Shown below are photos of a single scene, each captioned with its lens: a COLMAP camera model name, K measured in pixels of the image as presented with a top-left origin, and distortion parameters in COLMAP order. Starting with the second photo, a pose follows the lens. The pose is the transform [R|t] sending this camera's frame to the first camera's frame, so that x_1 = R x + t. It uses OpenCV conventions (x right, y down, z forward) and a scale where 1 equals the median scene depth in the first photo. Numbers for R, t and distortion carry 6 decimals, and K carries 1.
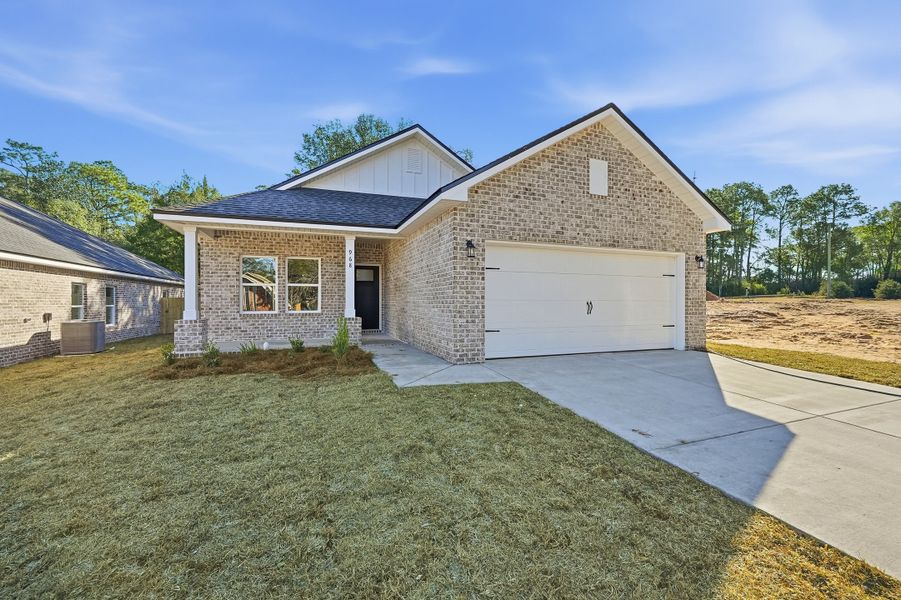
lens RADIAL K [[381.1, 0, 450.0], [0, 381.1, 301.7], [0, 0, 1]] dist [-0.004214, 0.003453]
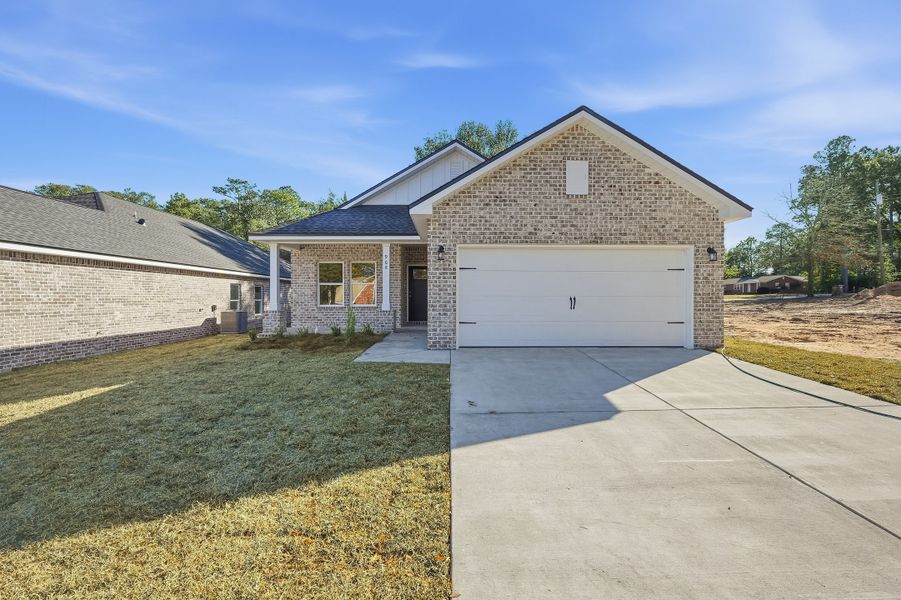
lens RADIAL K [[381.1, 0, 453.3], [0, 381.1, 296.5], [0, 0, 1]] dist [-0.004214, 0.003453]
pose [[0.942140, -0.001115, -0.335218, 0.408081], [0.000933, 0.999999, -0.000704, -0.001616], [0.335218, 0.000350, 0.942140, -0.089403]]
